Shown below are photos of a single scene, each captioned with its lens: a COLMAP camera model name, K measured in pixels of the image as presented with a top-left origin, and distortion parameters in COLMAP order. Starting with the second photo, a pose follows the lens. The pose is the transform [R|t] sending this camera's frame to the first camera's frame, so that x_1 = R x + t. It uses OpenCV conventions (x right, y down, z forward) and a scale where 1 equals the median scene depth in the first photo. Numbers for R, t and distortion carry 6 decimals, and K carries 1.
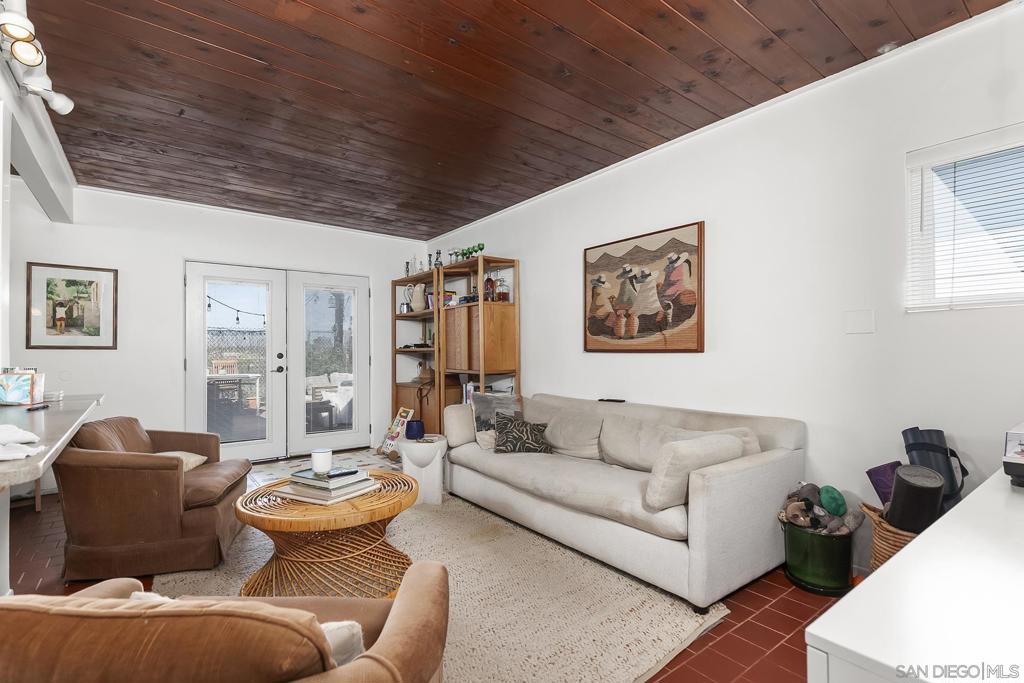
lens RADIAL K [[470.6, 0, 520.0], [0, 470.6, 345.6], [0, 0, 1]] dist [0.001231, -0.002388]
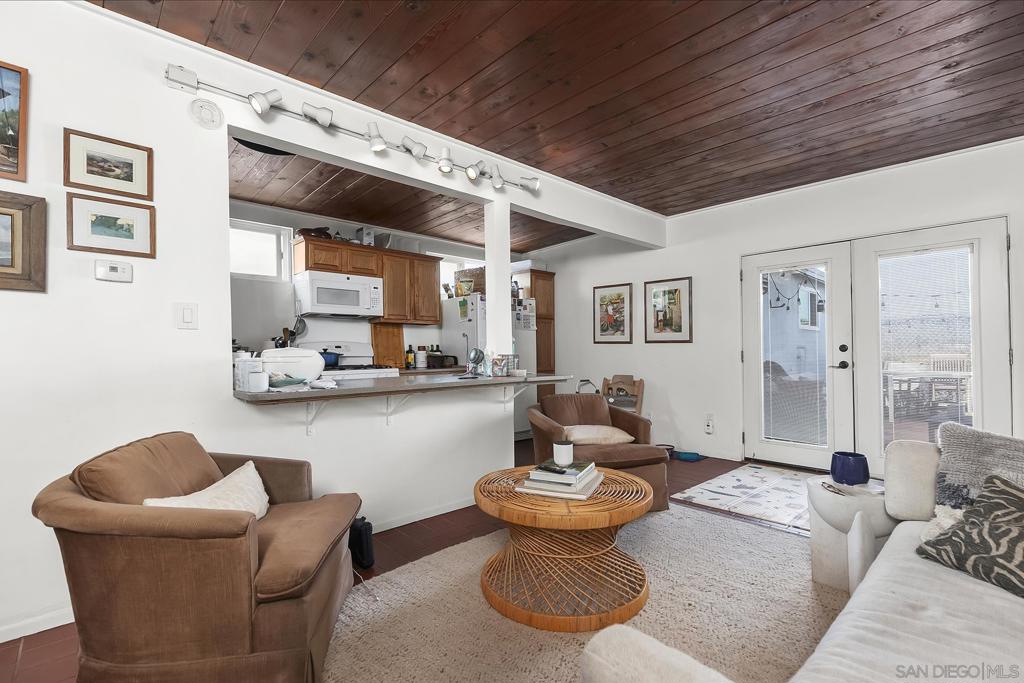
lens RADIAL K [[470.6, 0, 510.6], [0, 470.6, 343.5], [0, 0, 1]] dist [0.001231, -0.002388]
pose [[0.065031, -0.009963, -0.997833, 0.331282], [0.020697, 0.999749, -0.008633, 0.011495], [0.997669, -0.020091, 0.065221, 0.482852]]
